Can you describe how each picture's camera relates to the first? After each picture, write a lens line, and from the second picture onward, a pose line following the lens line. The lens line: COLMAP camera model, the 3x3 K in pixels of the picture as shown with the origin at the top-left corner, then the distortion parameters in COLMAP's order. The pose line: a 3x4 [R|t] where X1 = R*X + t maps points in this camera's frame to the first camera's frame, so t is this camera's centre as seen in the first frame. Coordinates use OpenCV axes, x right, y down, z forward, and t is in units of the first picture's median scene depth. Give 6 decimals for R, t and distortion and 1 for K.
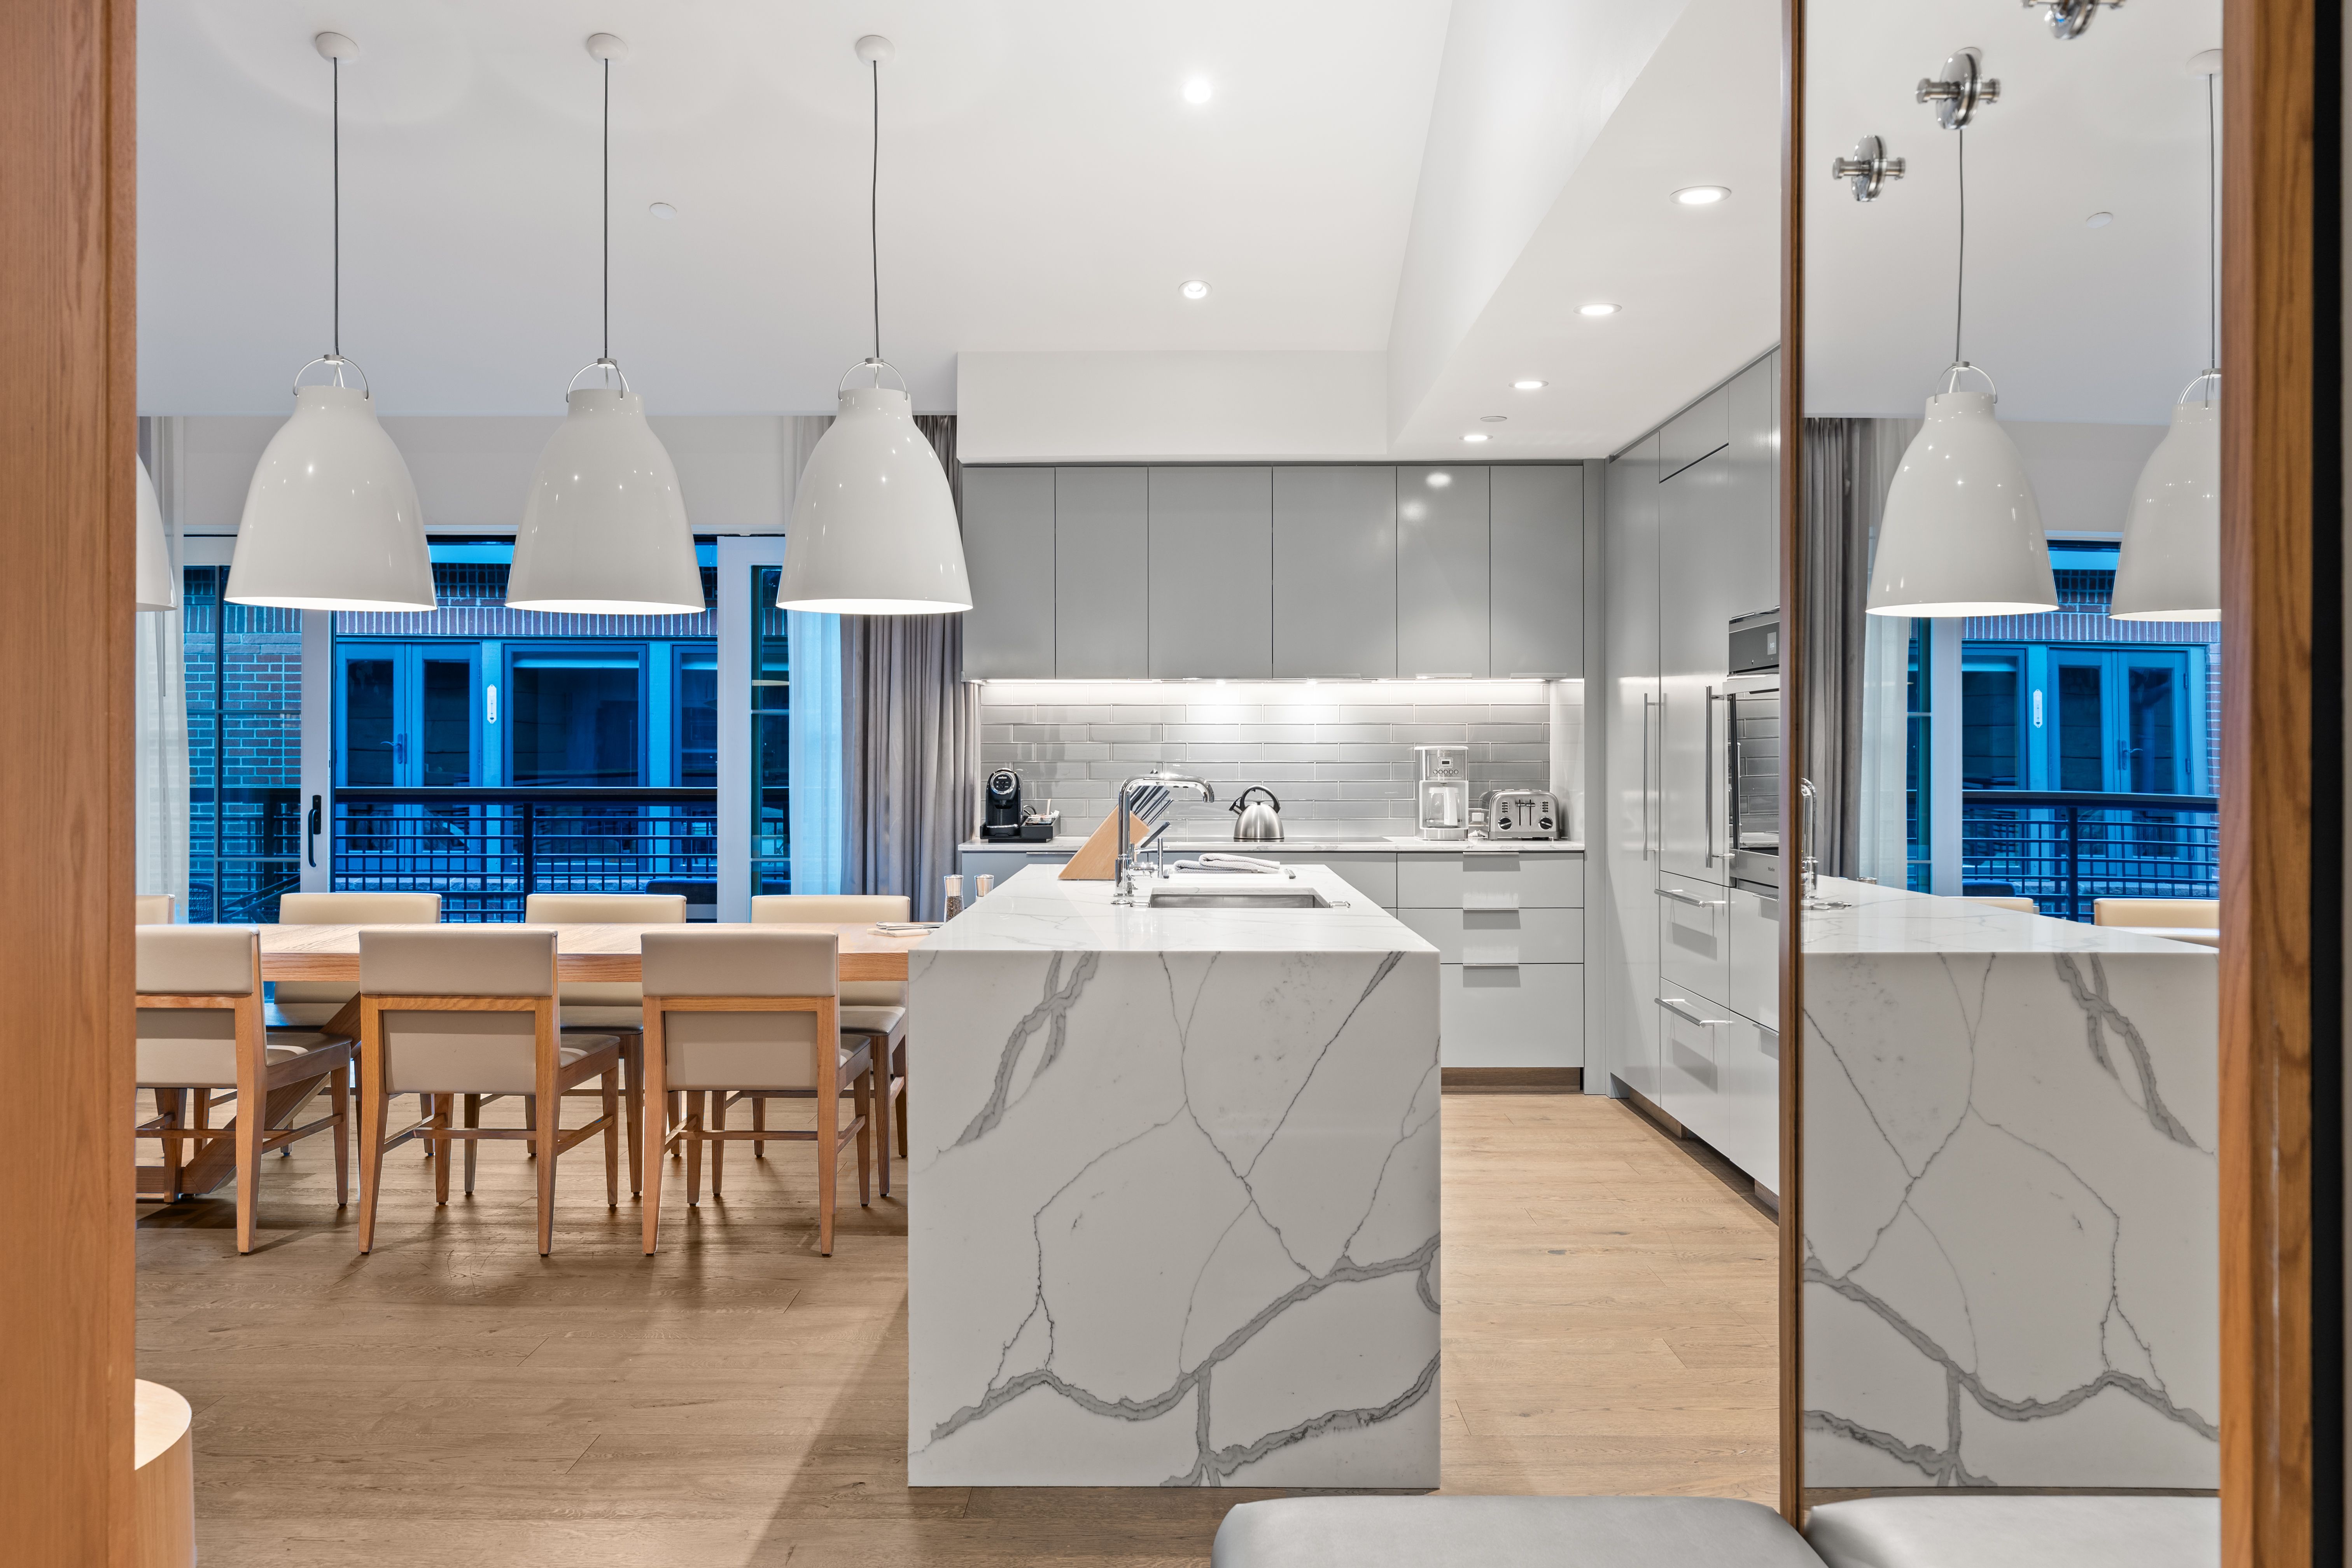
lens RADIAL K [[1848.4, 0, 1173.4], [0, 1848.4, 759.0], [0, 0, 1]] dist [0.008532, 0.000254]
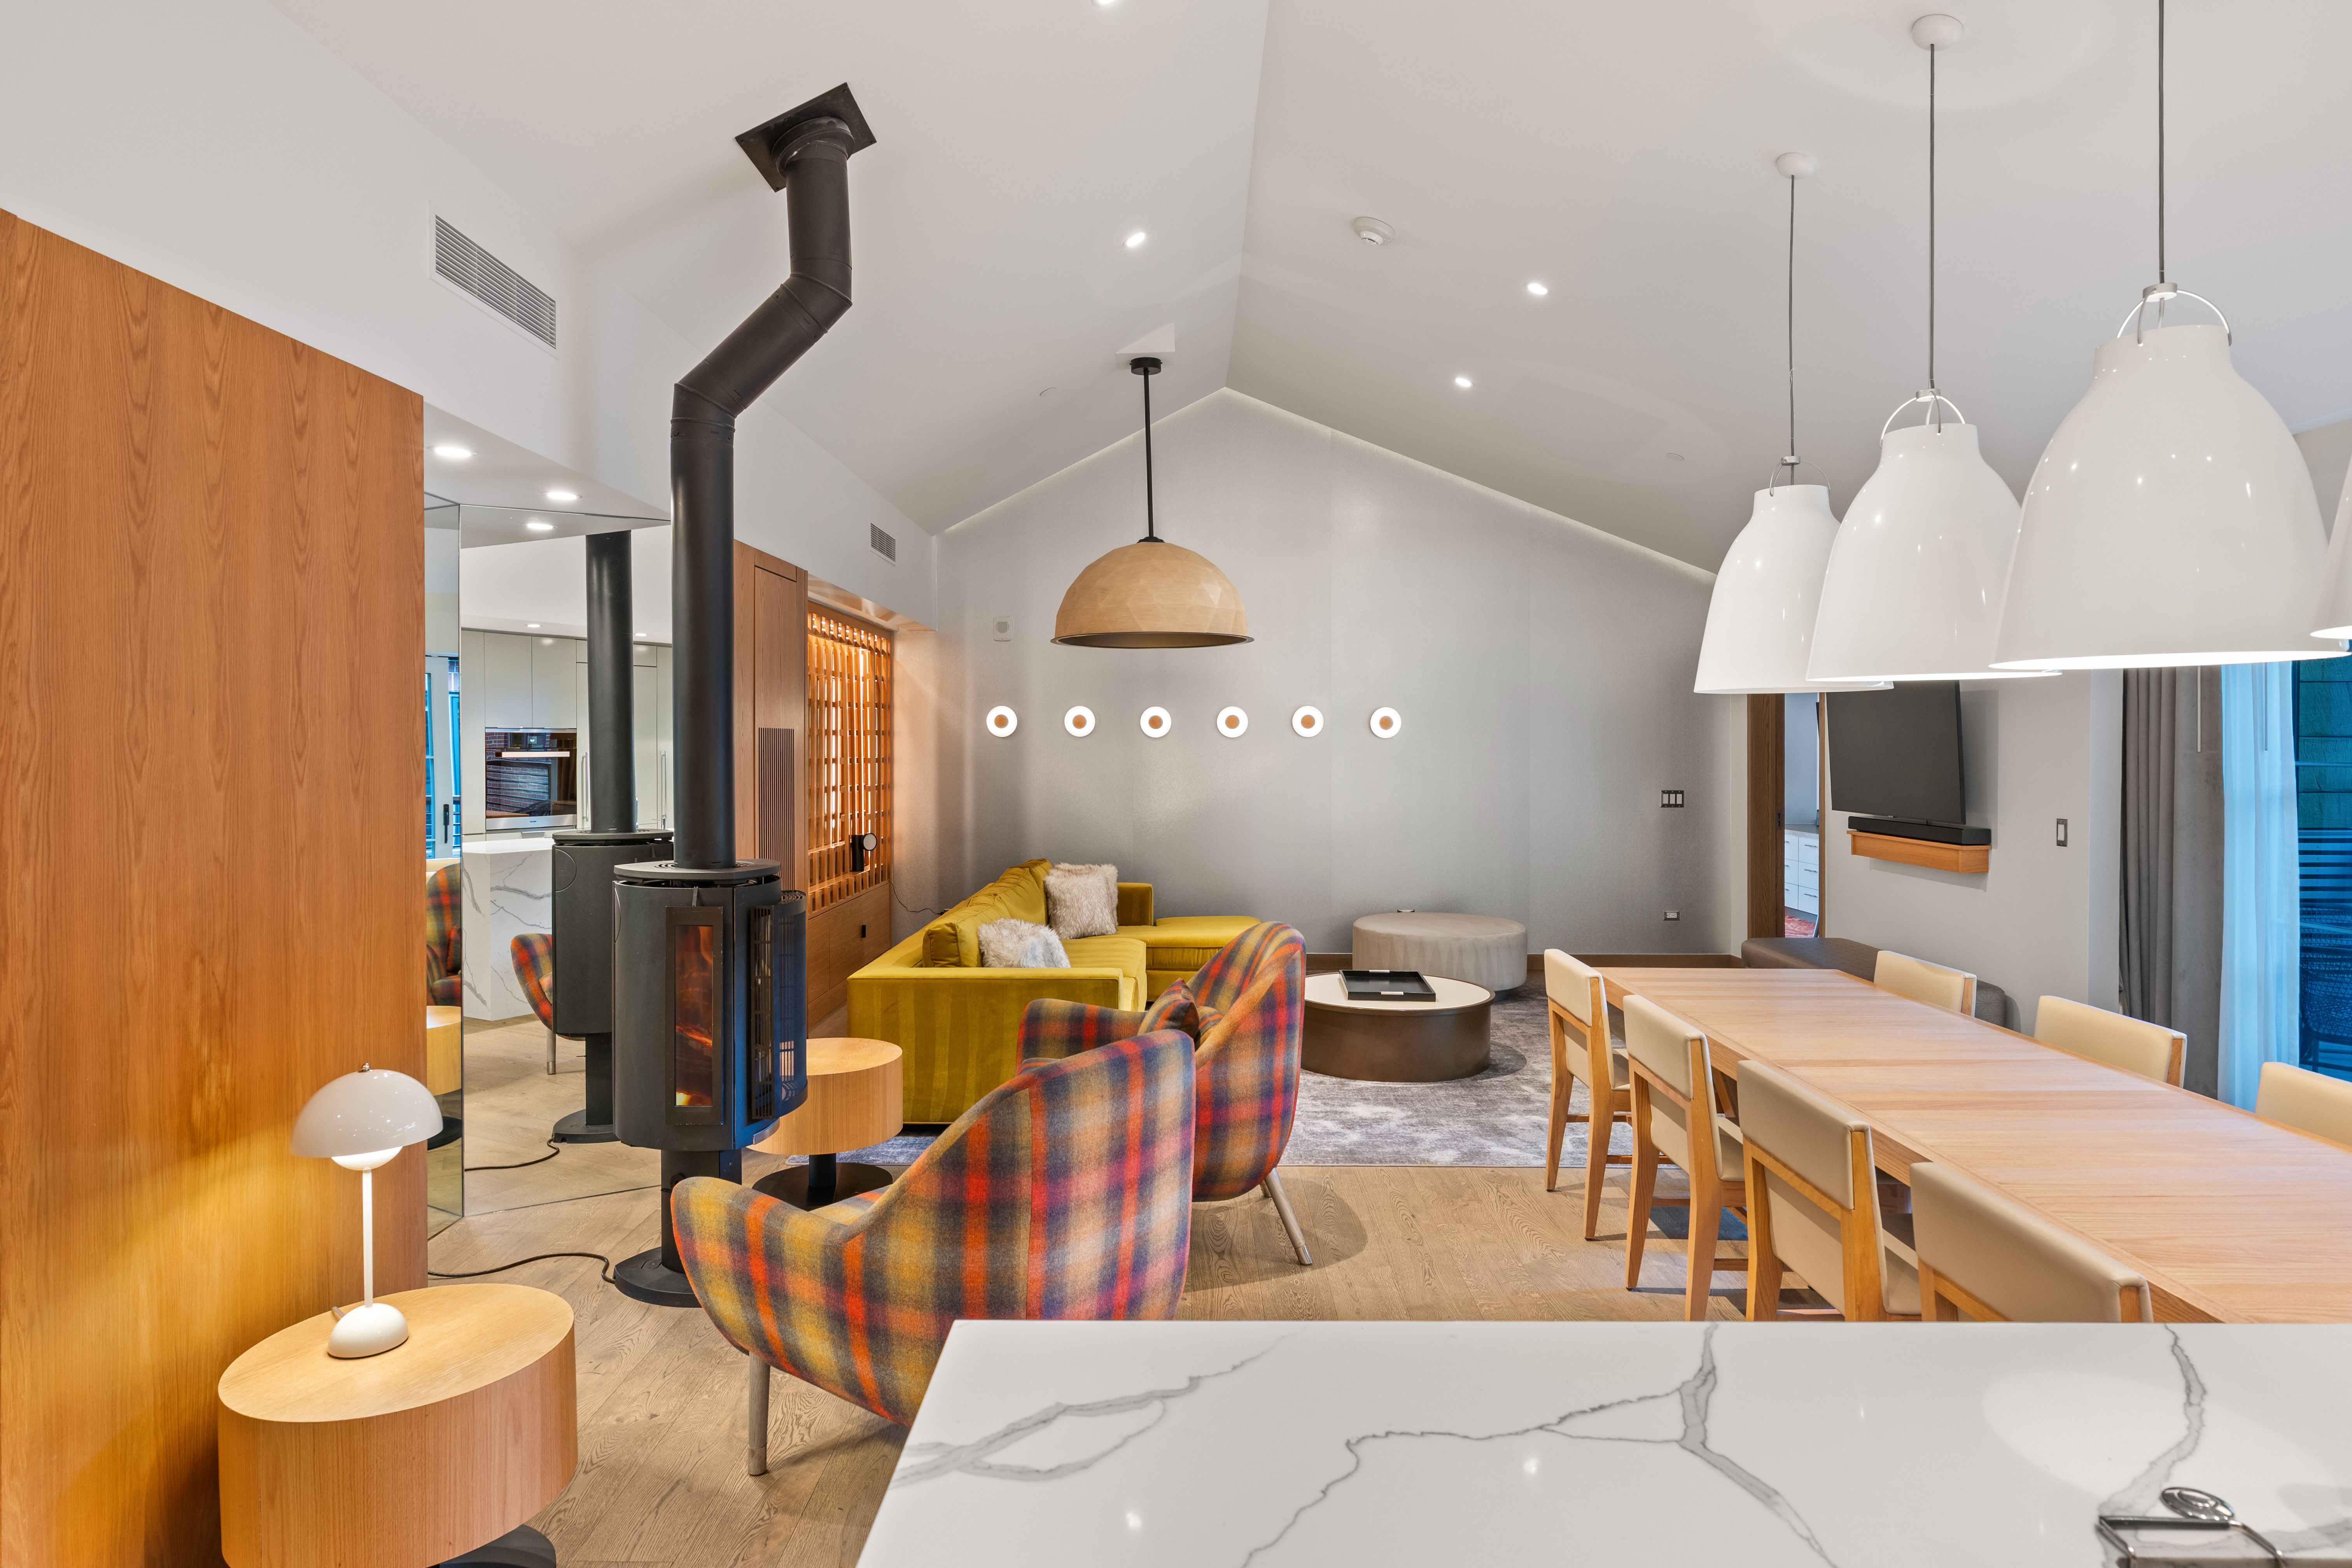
lens RADIAL K [[1338.8, 0, 1175.7], [0, 1338.8, 756.7], [0, 0, 1]] dist [-0.002454, 0.002996]
pose [[-0.001232, 0.007715, -0.999969, 0.144537], [0.000103, 0.999970, 0.007715, -0.041686], [0.999999, -0.000094, -0.001233, 0.532065]]
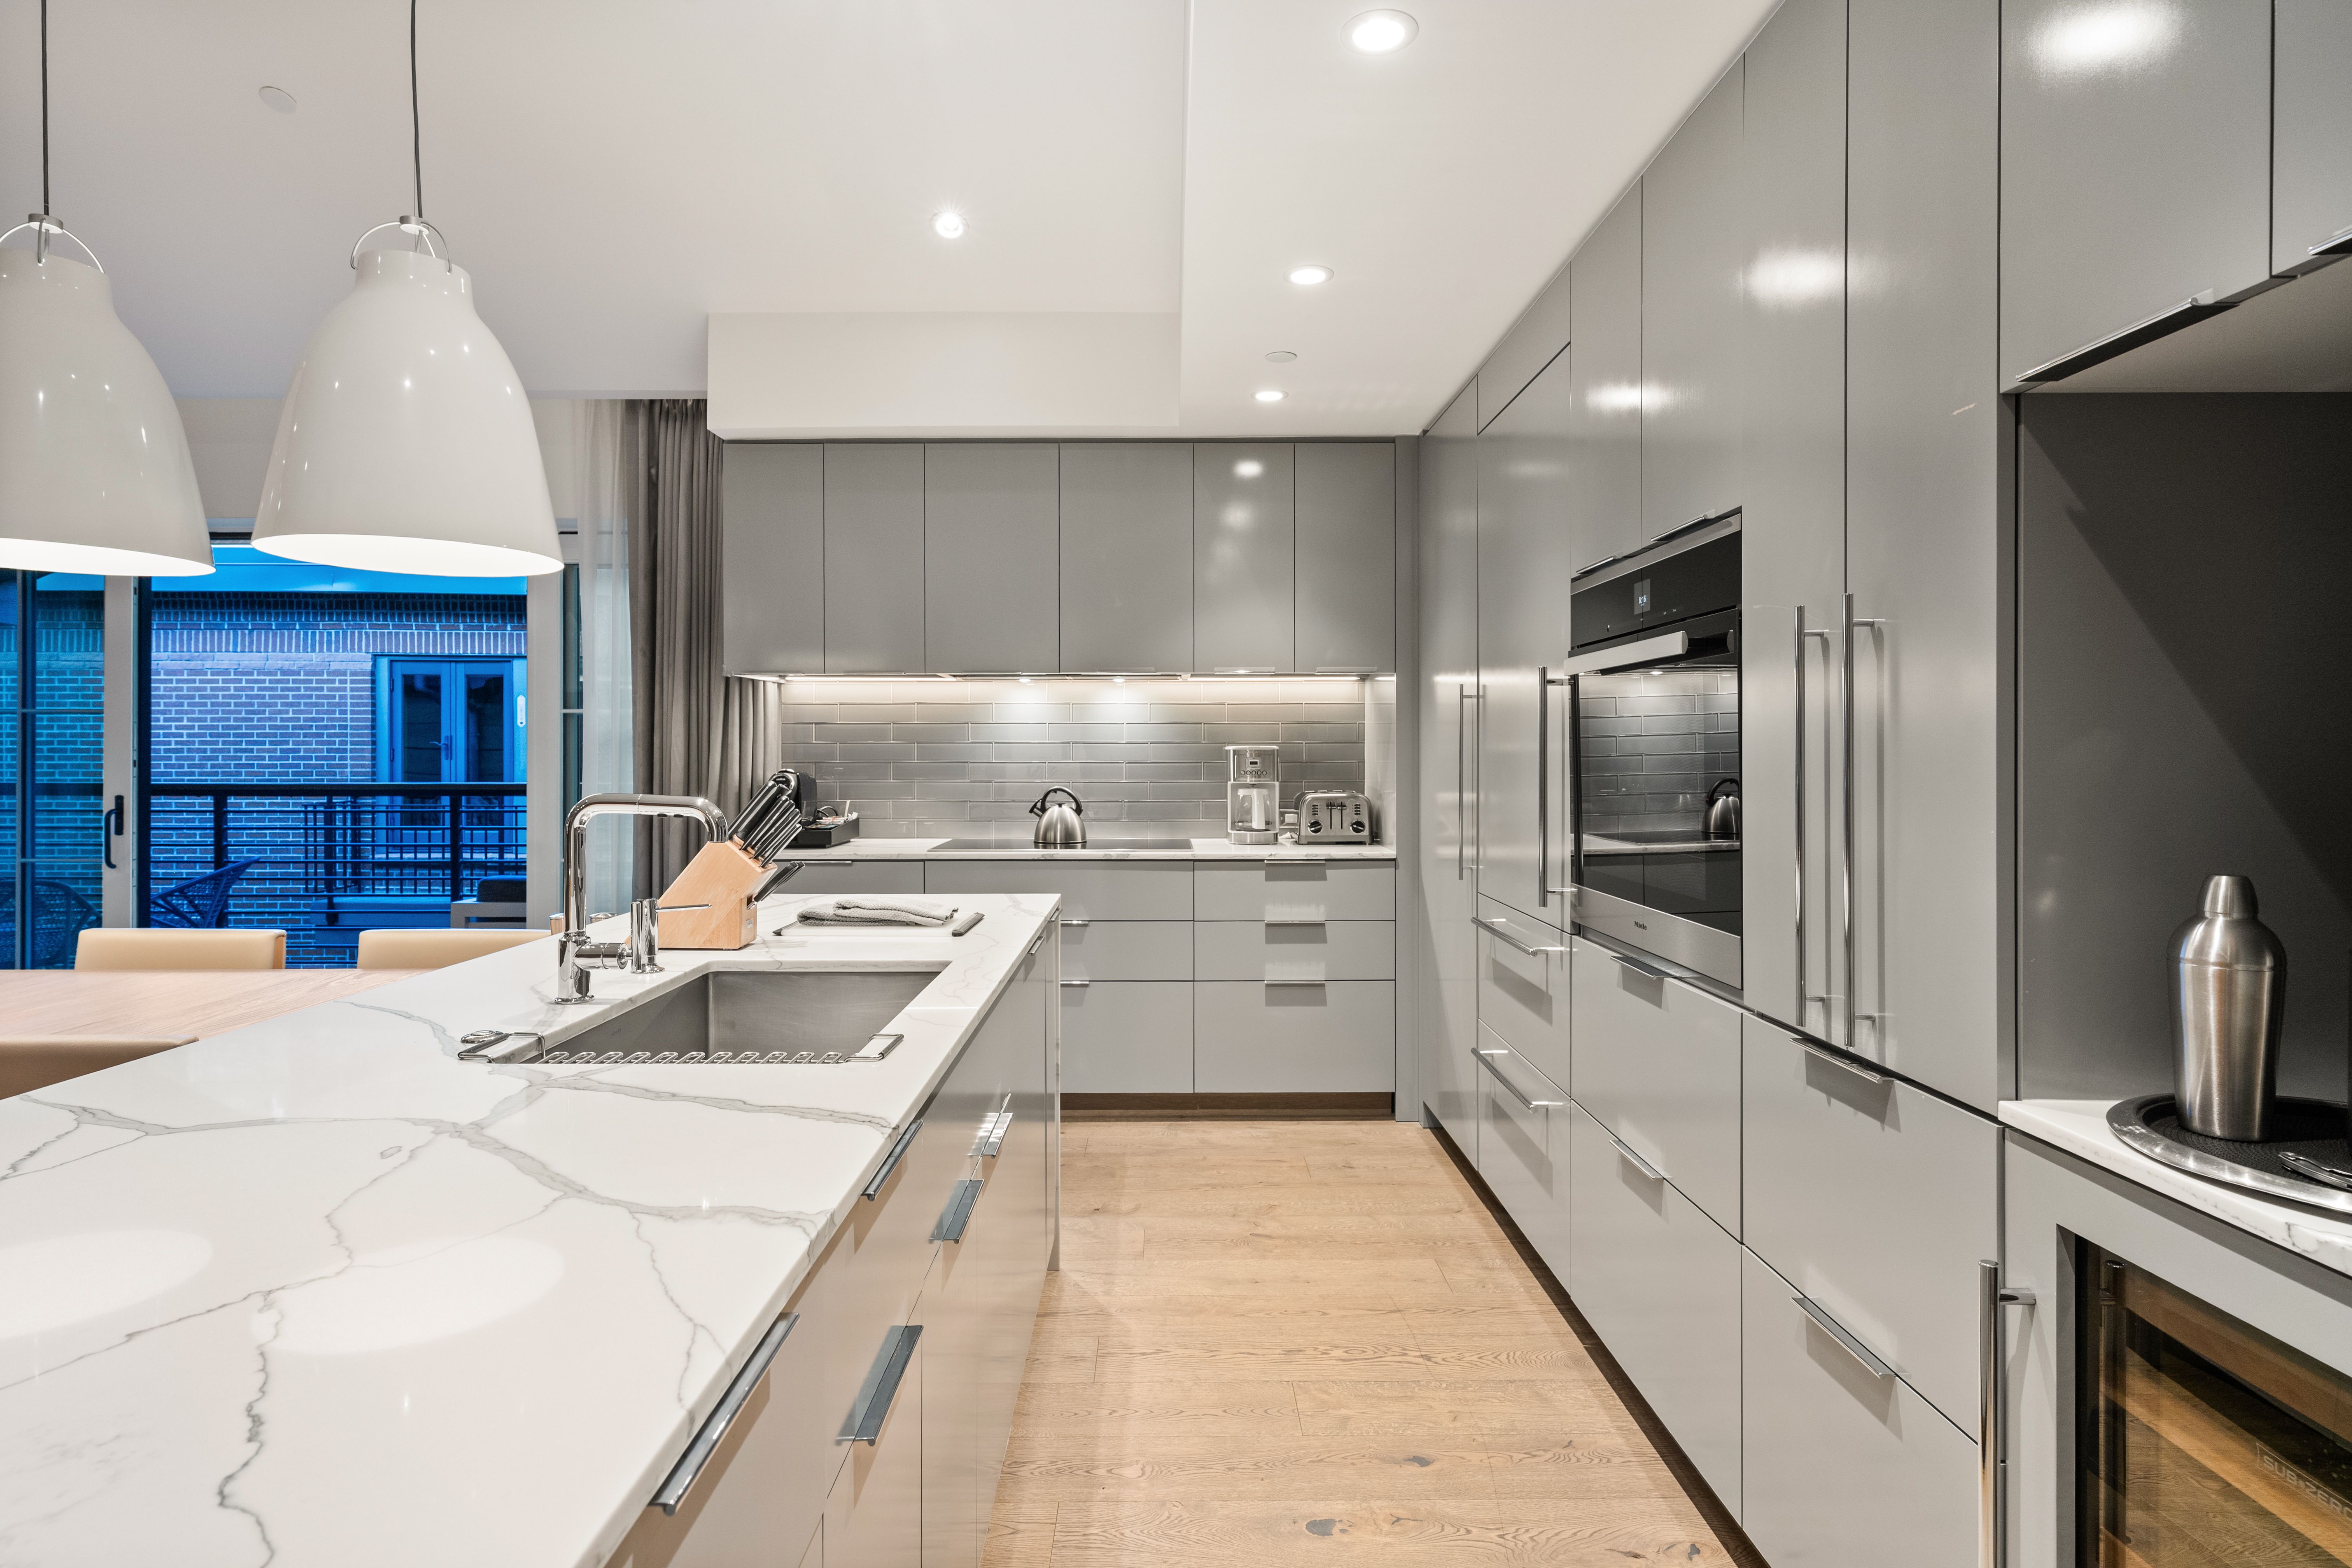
lens RADIAL K [[1202.1, 0, 1173.2], [0, 1202.1, 759.1], [0, 0, 1]] dist [0.000420, 0.001128]
pose [[0.999936, 0.000040, 0.011346, 0.110683], [-0.000088, 0.999991, 0.004245, -0.003060], [-0.011346, -0.004245, 0.999927, 0.425583]]
